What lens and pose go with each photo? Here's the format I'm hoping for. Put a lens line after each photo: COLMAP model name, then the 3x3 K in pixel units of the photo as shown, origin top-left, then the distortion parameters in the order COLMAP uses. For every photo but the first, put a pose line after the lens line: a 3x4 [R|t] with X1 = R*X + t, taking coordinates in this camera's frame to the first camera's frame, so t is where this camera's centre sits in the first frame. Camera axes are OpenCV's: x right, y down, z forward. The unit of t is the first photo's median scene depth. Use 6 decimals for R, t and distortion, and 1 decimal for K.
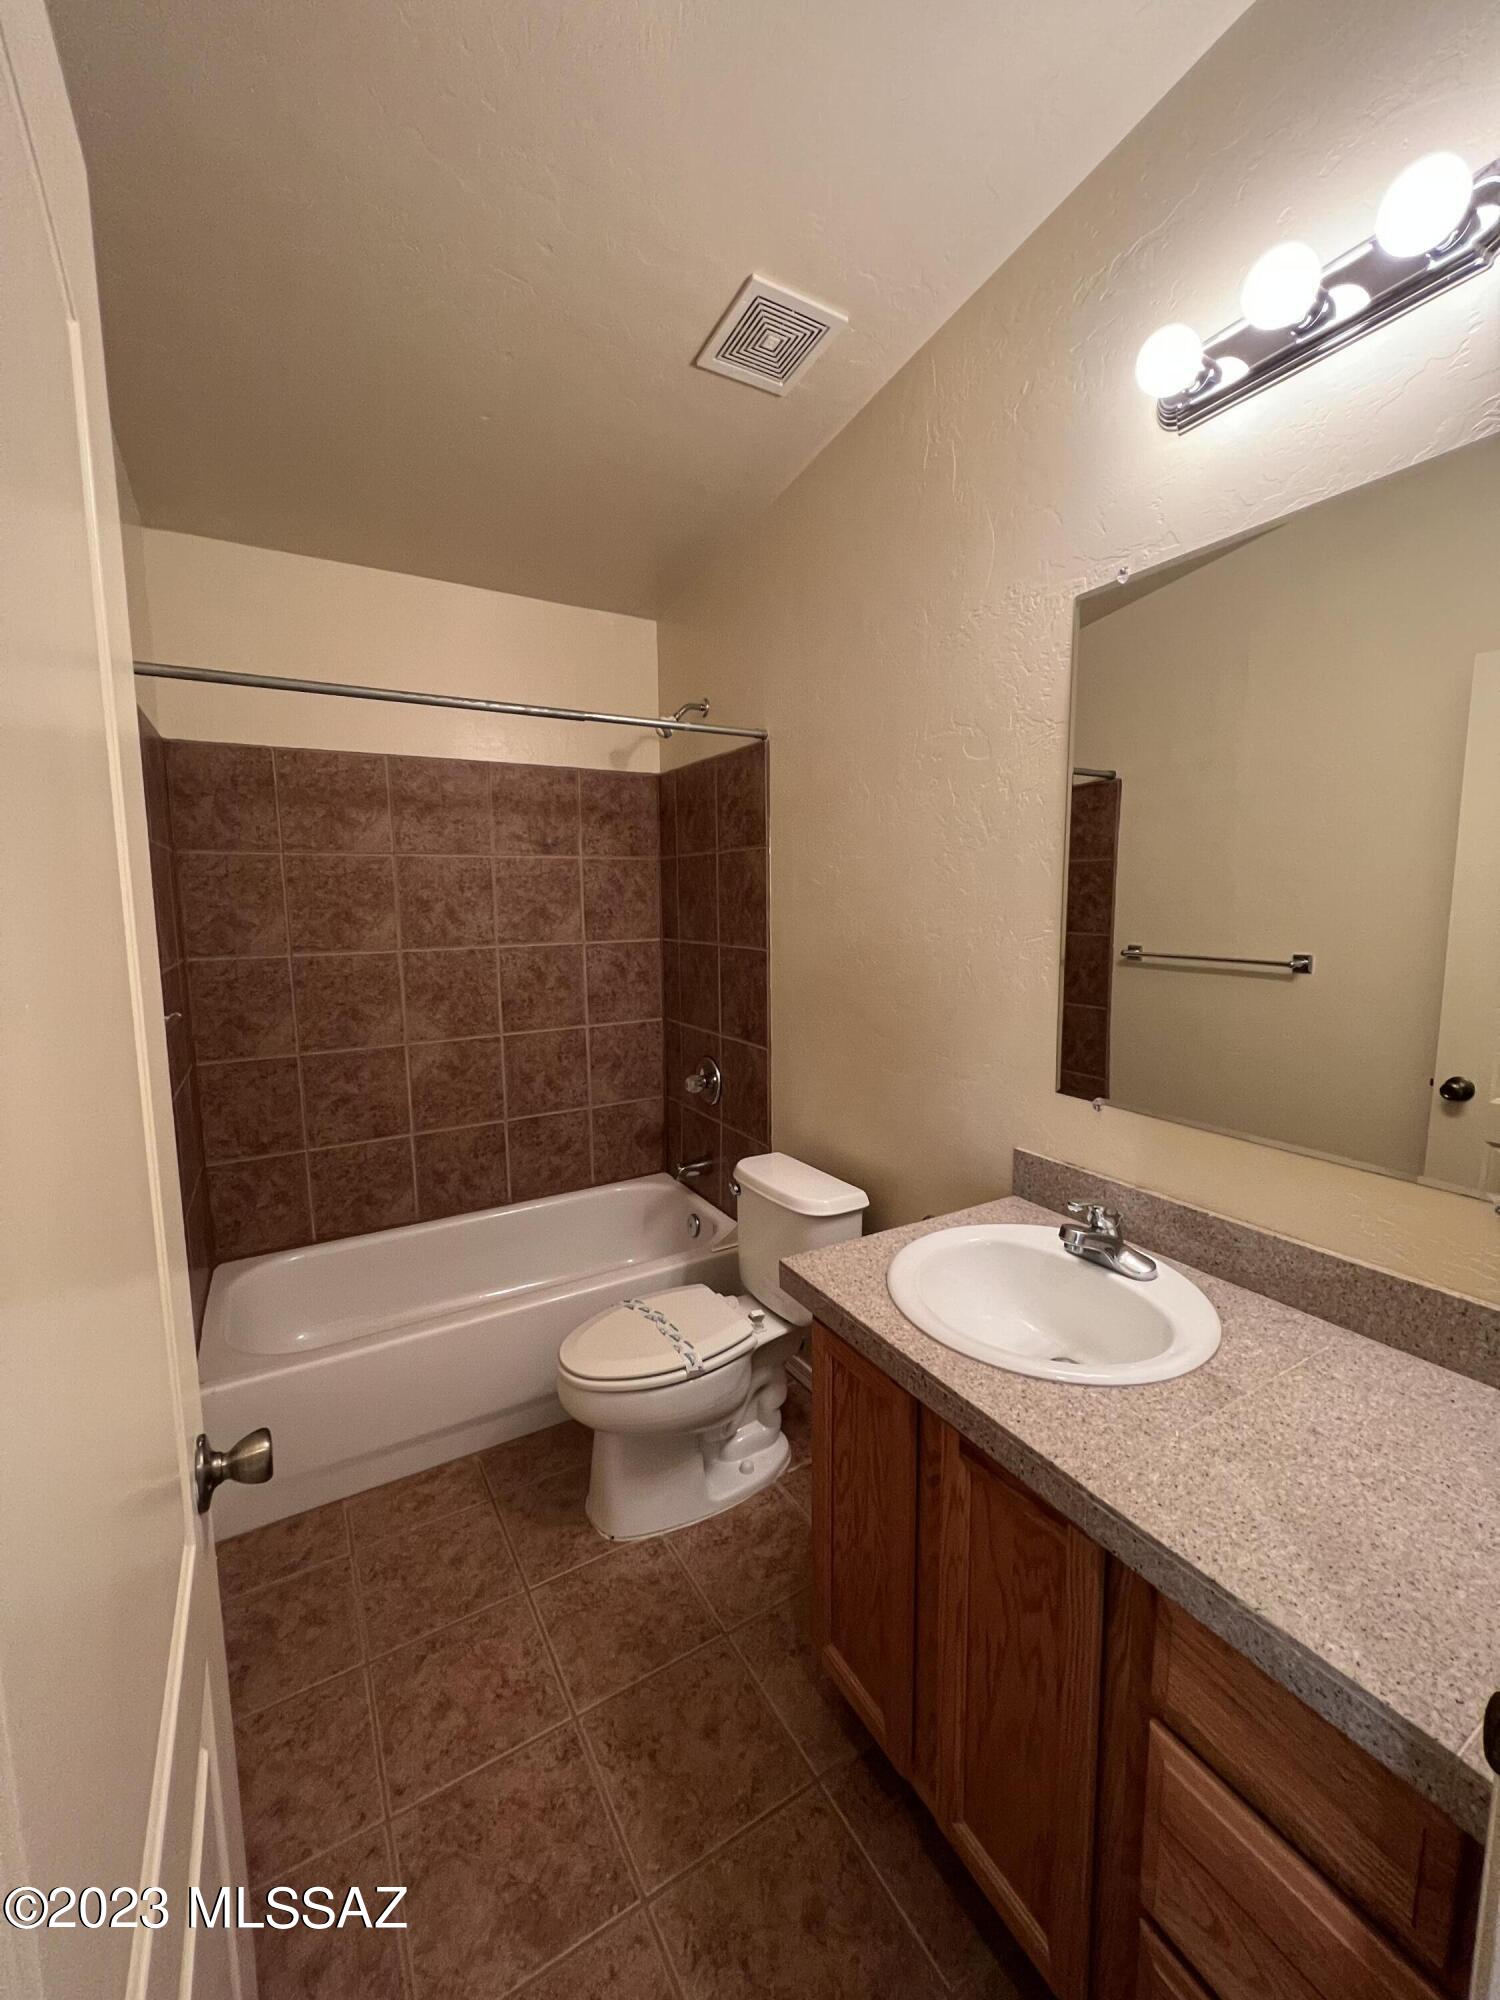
lens RADIAL K [[796.4, 0, 753.1], [0, 796.4, 995.6], [0, 0, 1]] dist [-0.003296, 0.001078]
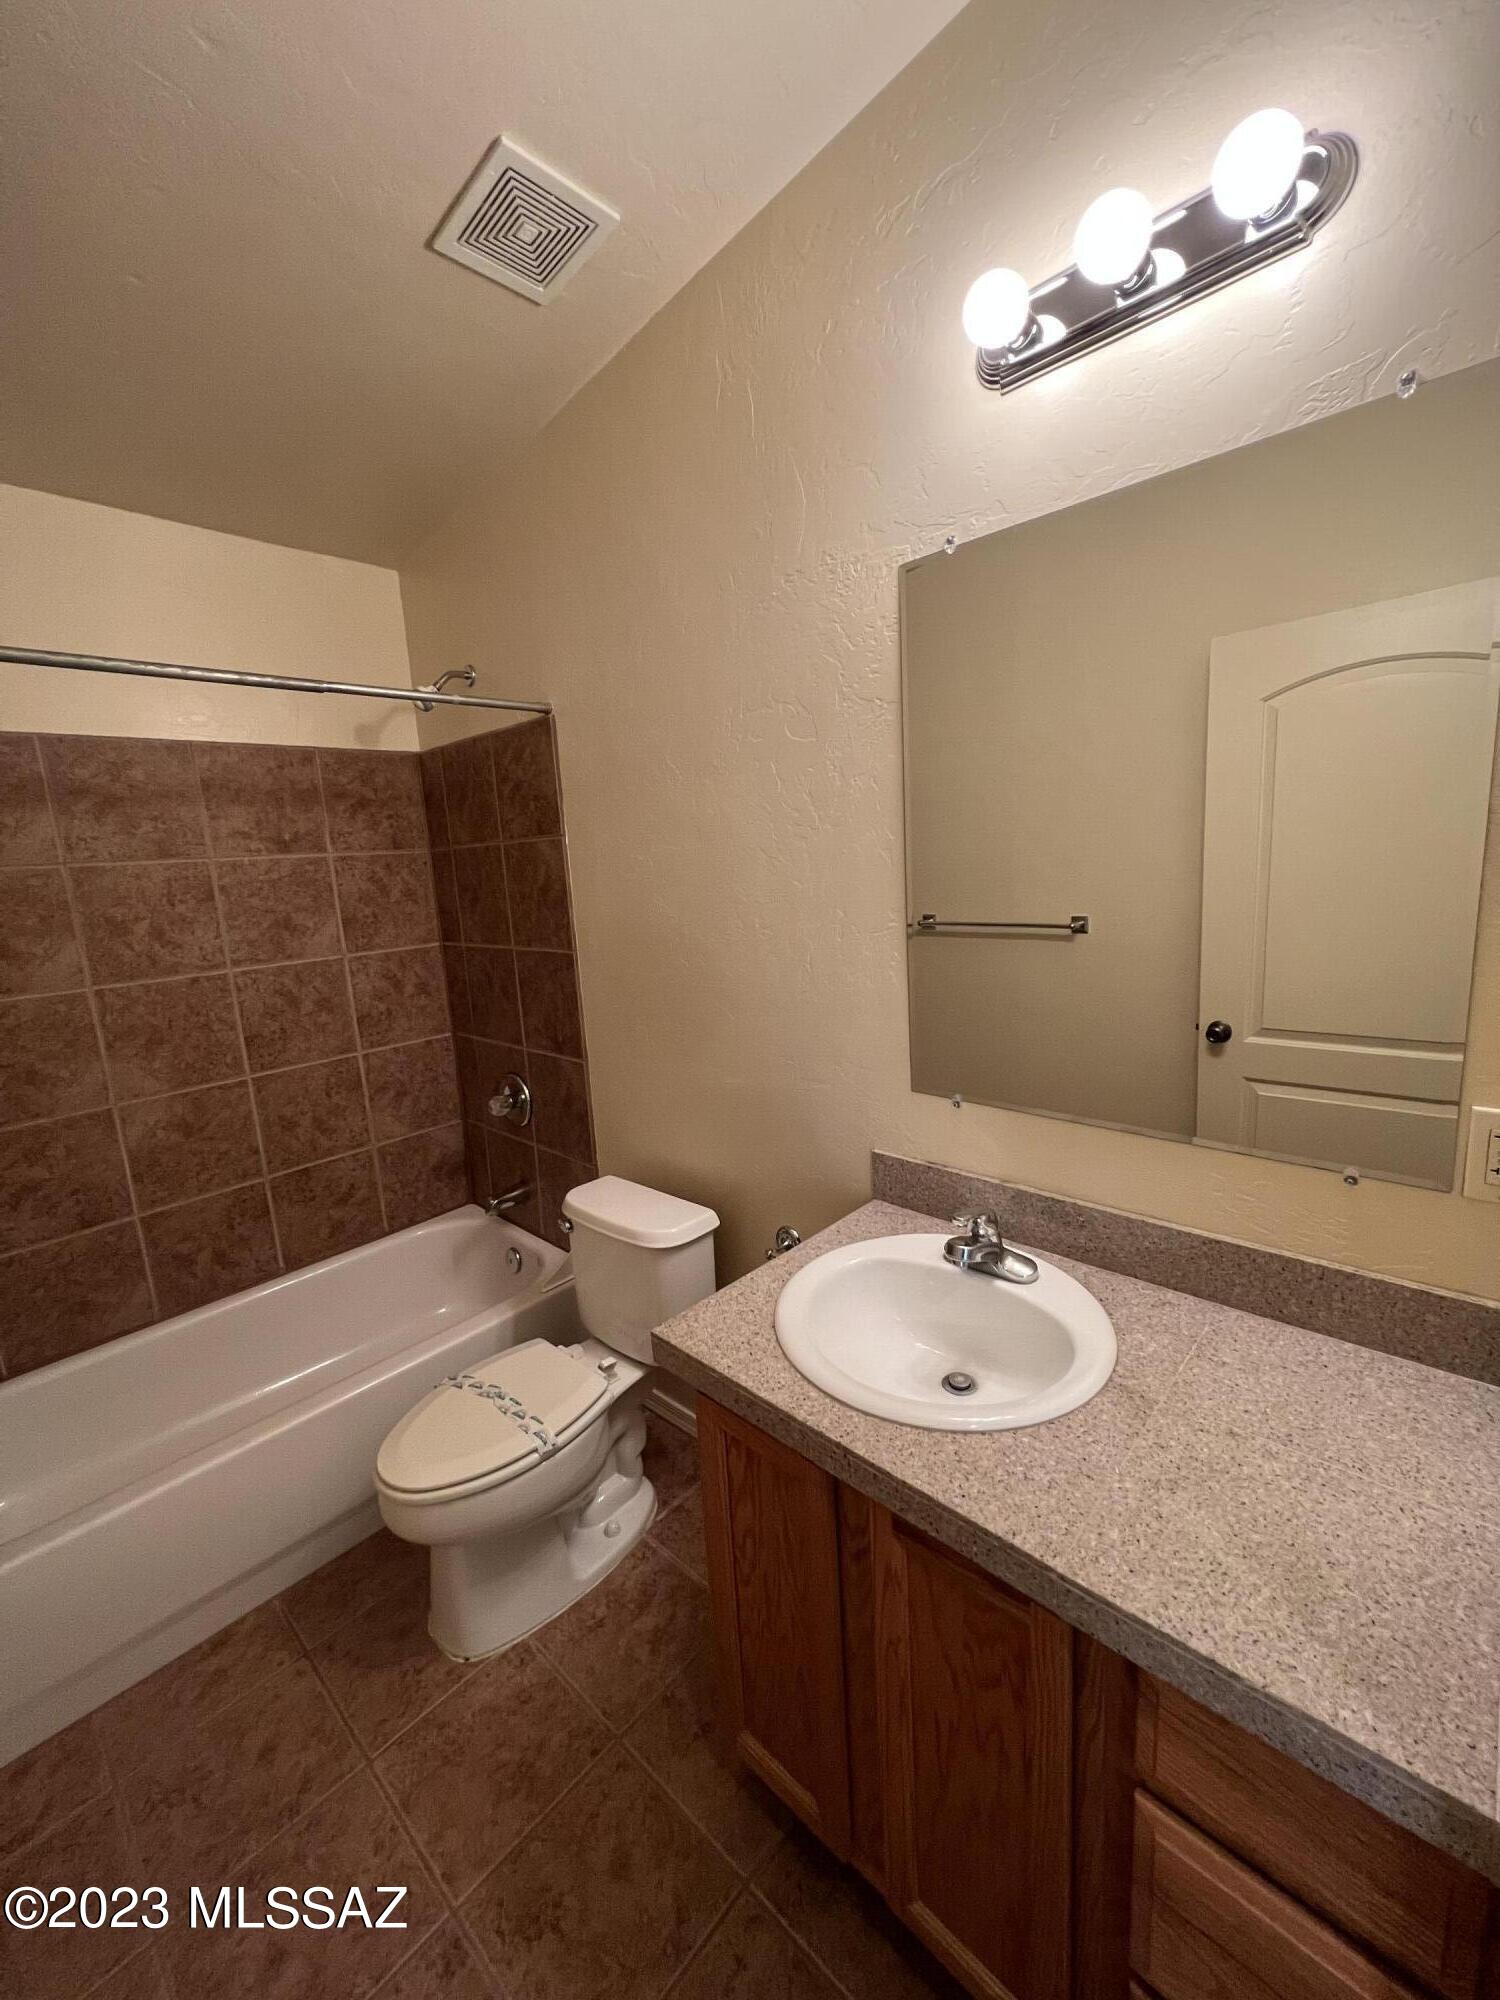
lens RADIAL K [[796.4, 0, 753.1], [0, 796.4, 995.6], [0, 0, 1]] dist [-0.003296, 0.001078]
pose [[0.959026, -0.093935, 0.267294, -0.044559], [0.083245, 0.995219, 0.051073, -0.051658], [-0.270814, -0.026729, 0.962261, 0.112918]]
